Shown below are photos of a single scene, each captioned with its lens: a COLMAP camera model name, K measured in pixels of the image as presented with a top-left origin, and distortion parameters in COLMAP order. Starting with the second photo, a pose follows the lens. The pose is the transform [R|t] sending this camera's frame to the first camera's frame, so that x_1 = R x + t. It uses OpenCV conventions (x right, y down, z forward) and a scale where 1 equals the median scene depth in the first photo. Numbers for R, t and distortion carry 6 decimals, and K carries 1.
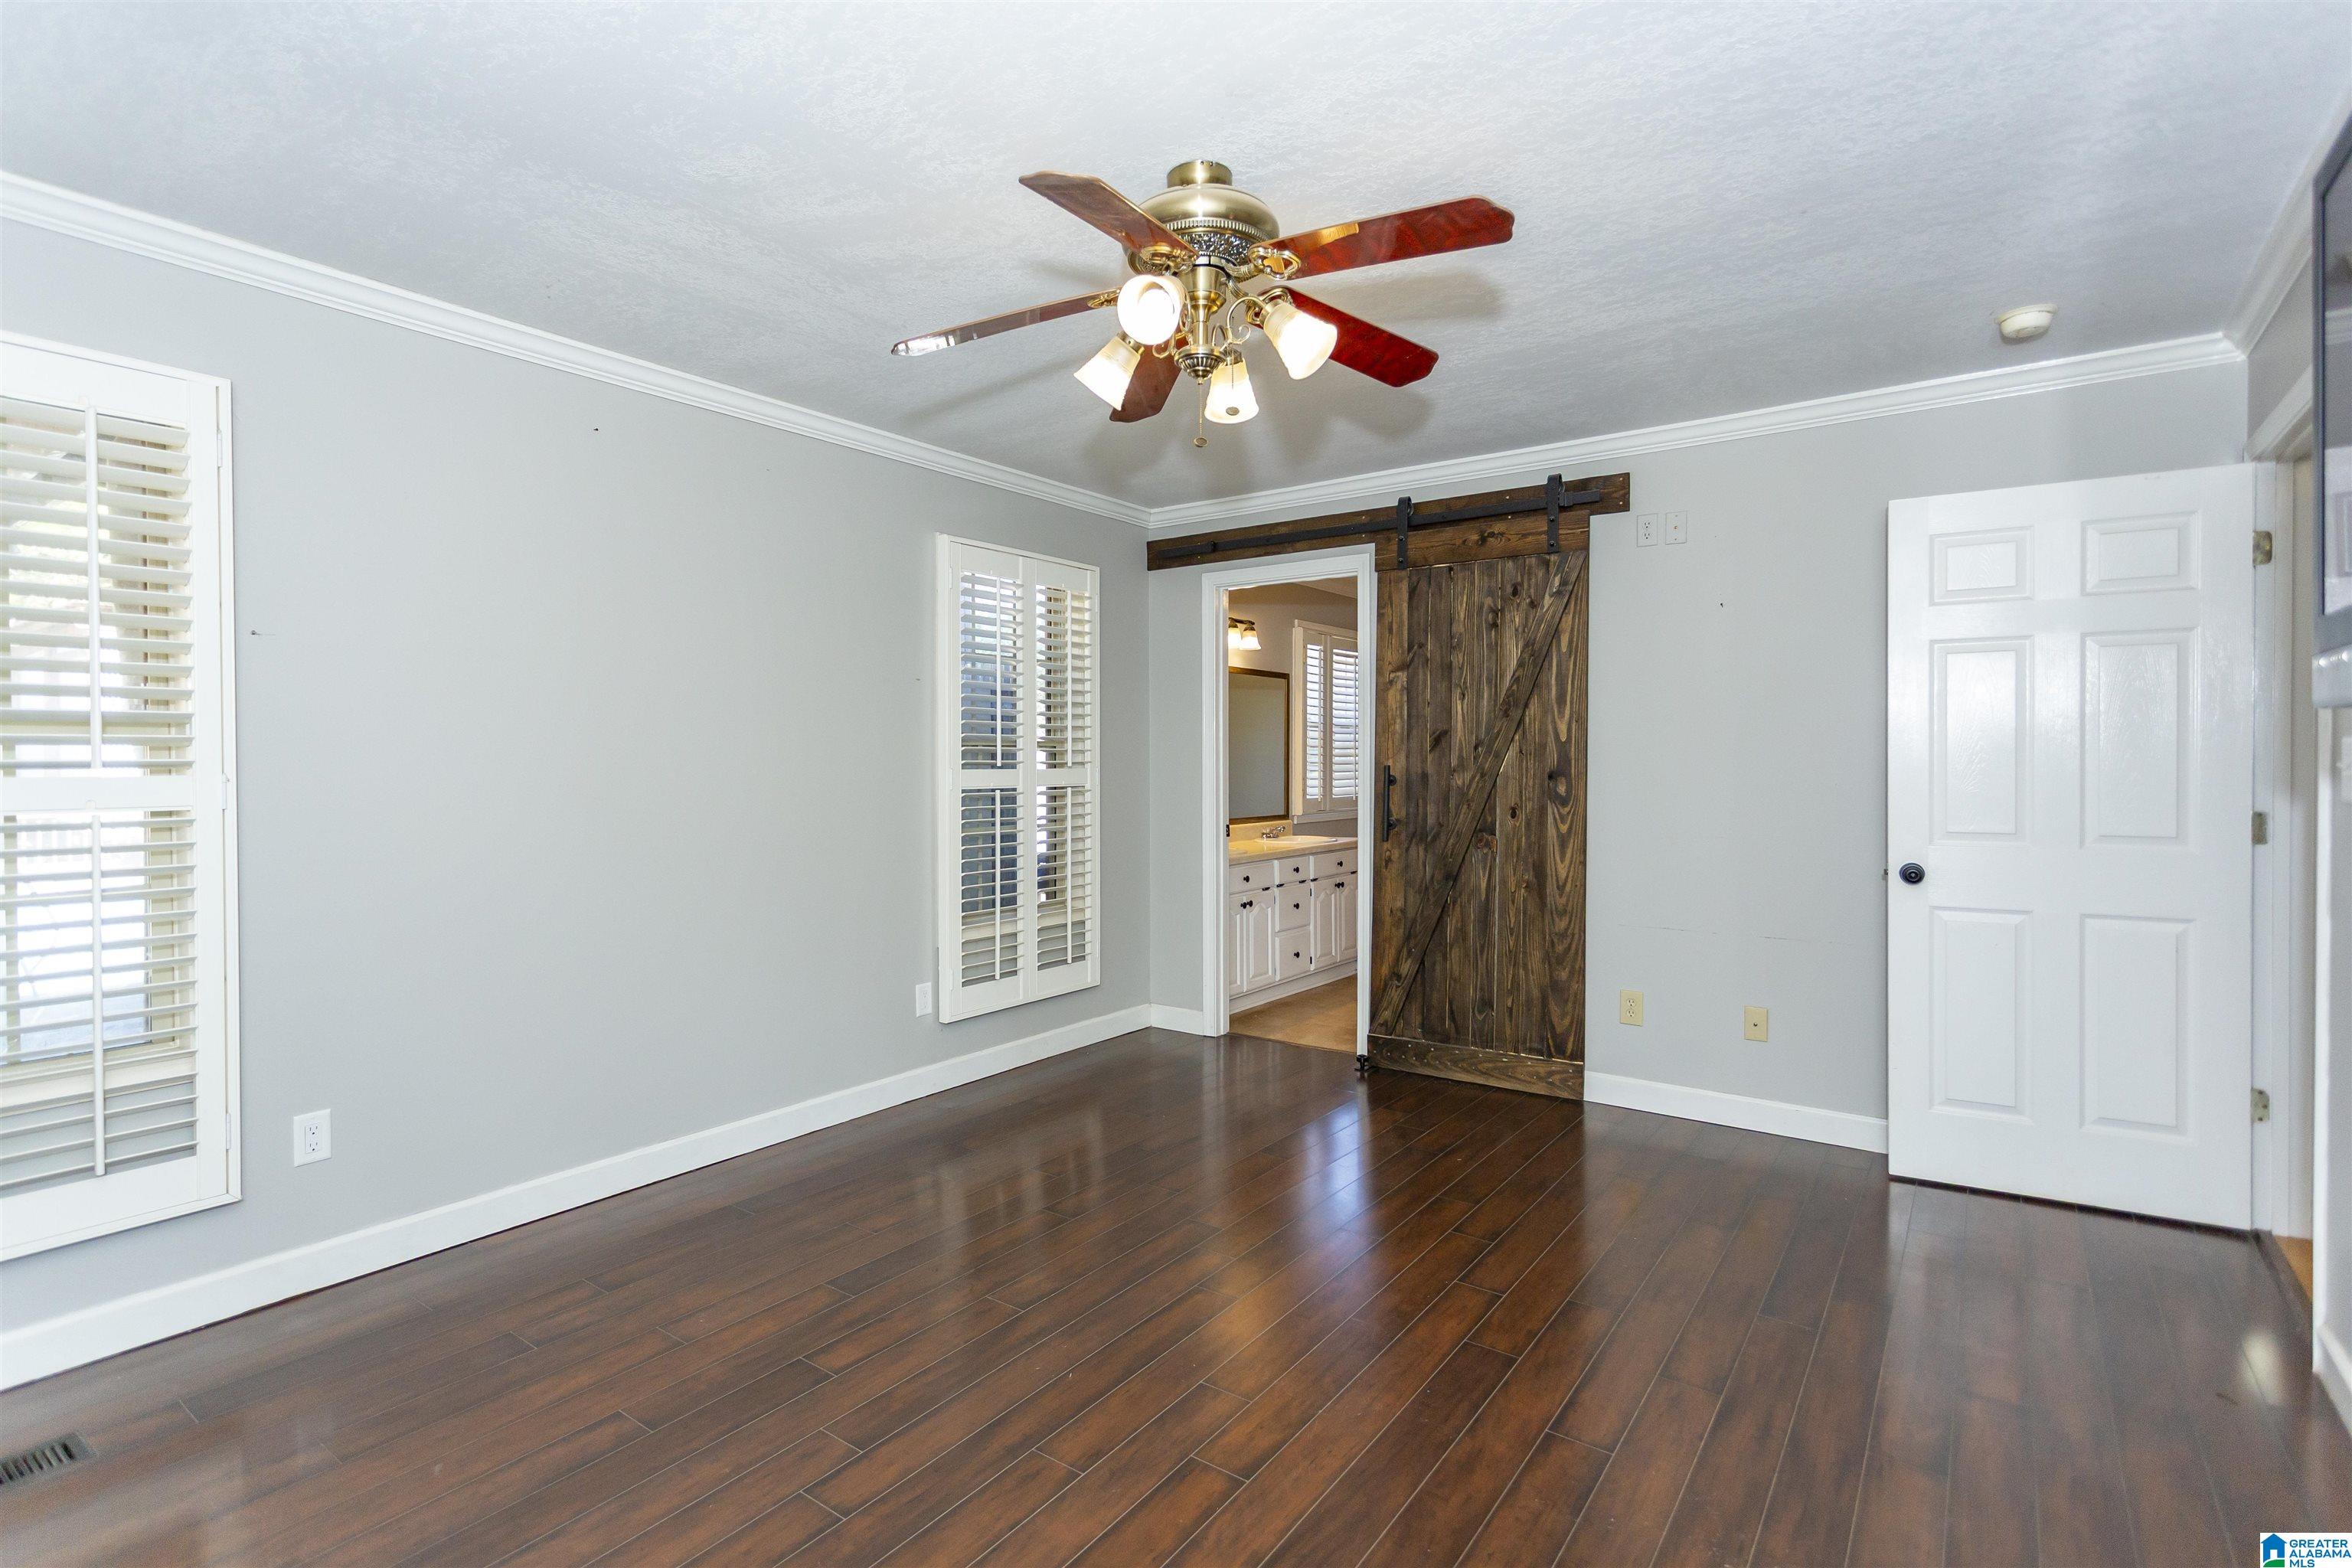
lens RADIAL K [[1116.4, 0, 1125.6], [0, 1116.4, 763.4], [0, 0, 1]] dist [0.000940, 0.000487]
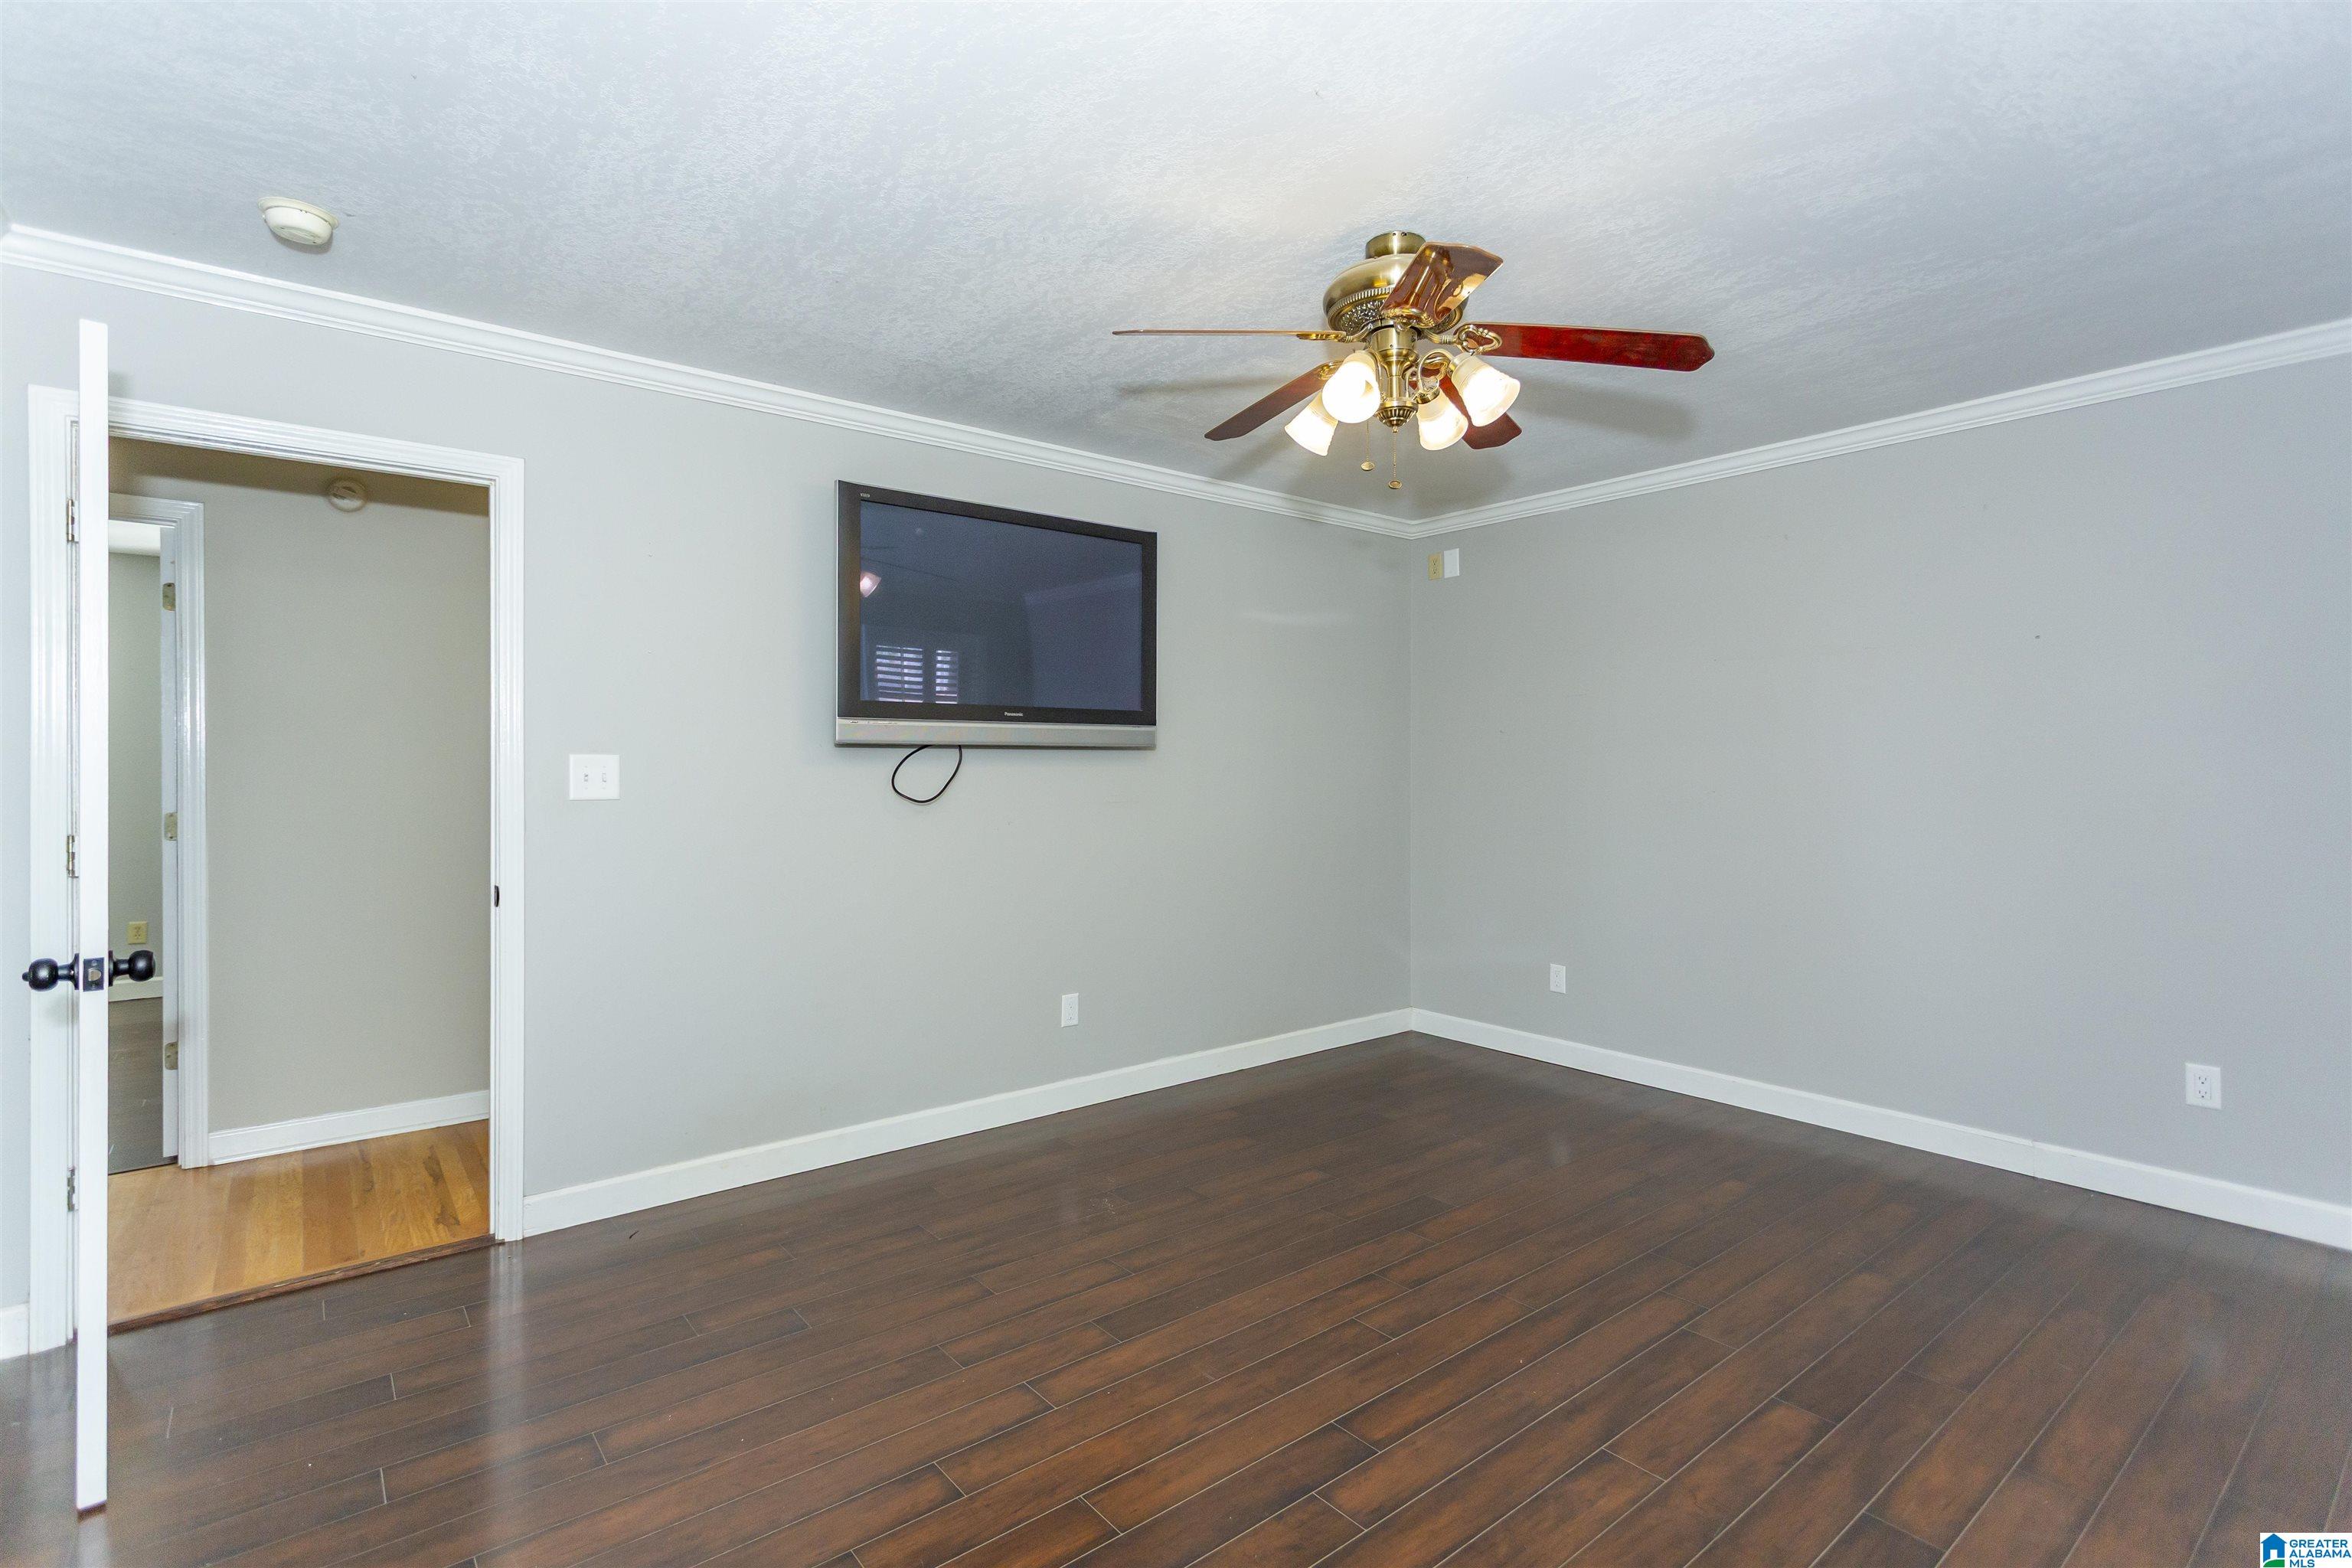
lens RADIAL K [[1116.4, 0, 1125.6], [0, 1116.4, 763.4], [0, 0, 1]] dist [0.000940, 0.000487]
pose [[-0.966710, 0.000699, 0.255873, 0.041238], [0.000919, 0.999999, 0.000739, -0.013630], [-0.255873, 0.000949, -0.966710, 2.089666]]
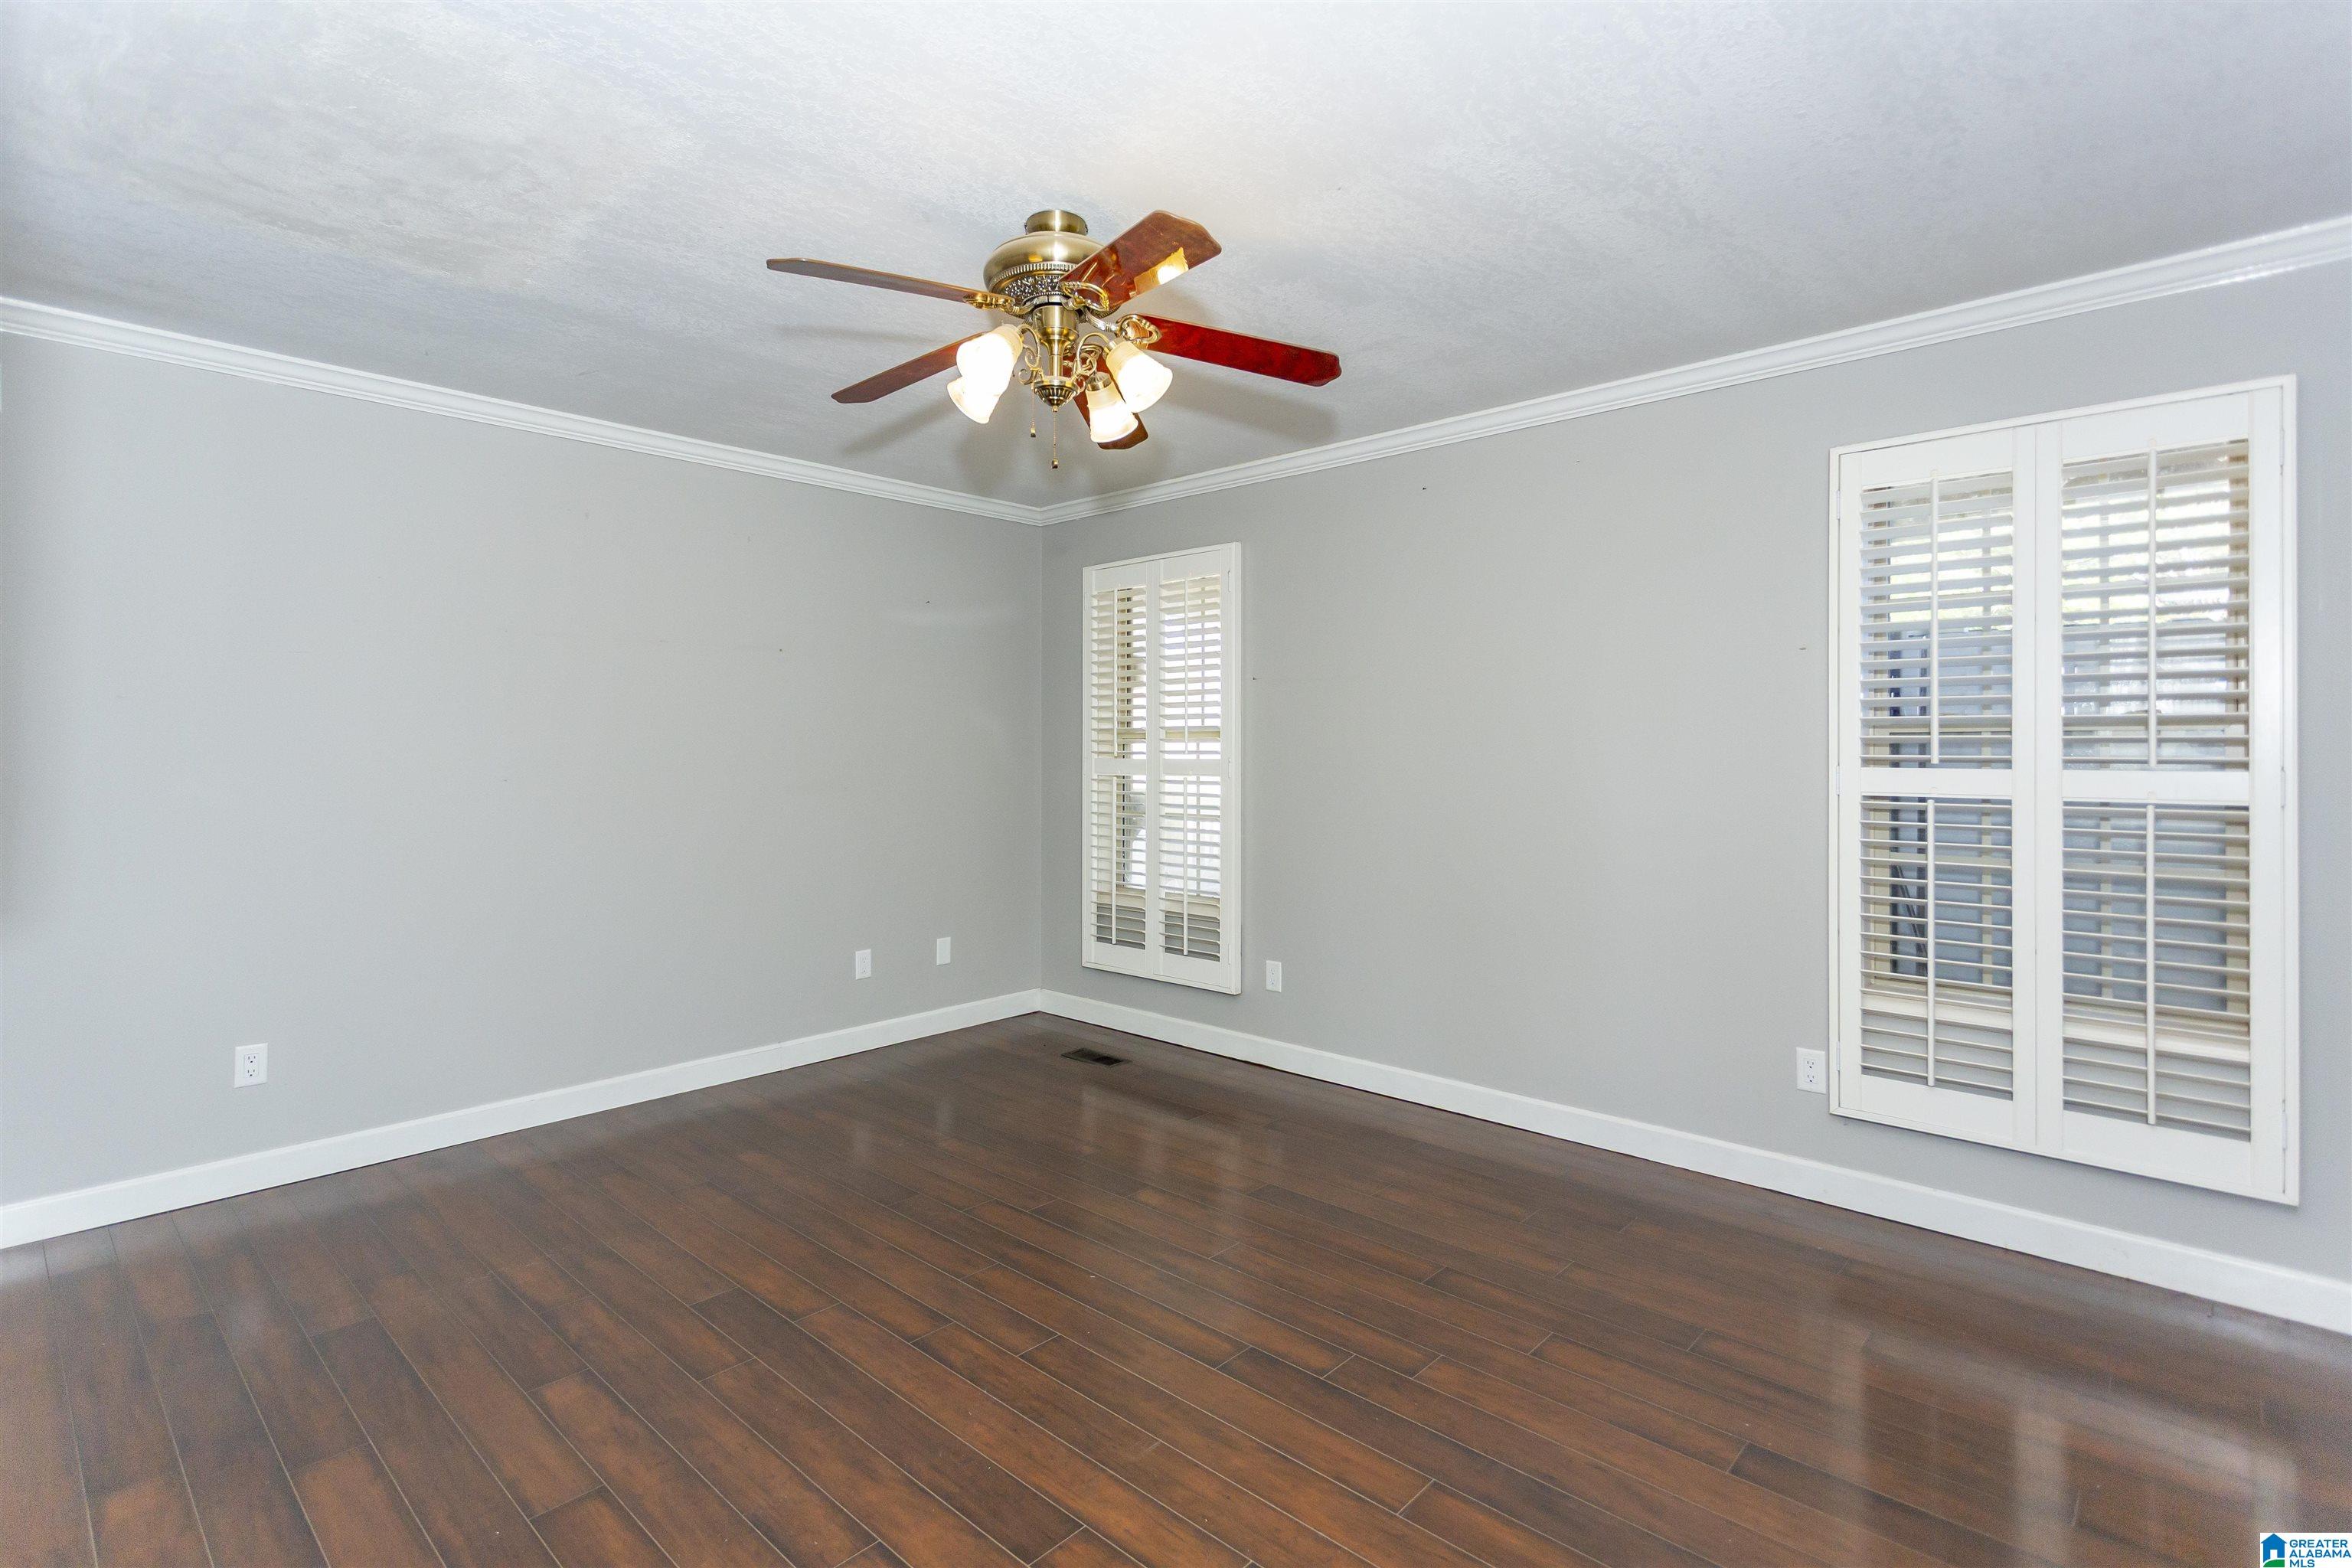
lens RADIAL K [[1116.8, 0, 1212.0], [0, 1116.8, 741.7], [0, 0, 1]] dist [0.017136, -0.000026]
pose [[-0.071741, -0.002930, -0.997419, 1.120852], [0.000119, 0.999996, -0.002946, -0.015791], [0.997423, -0.000330, -0.071740, 1.202288]]
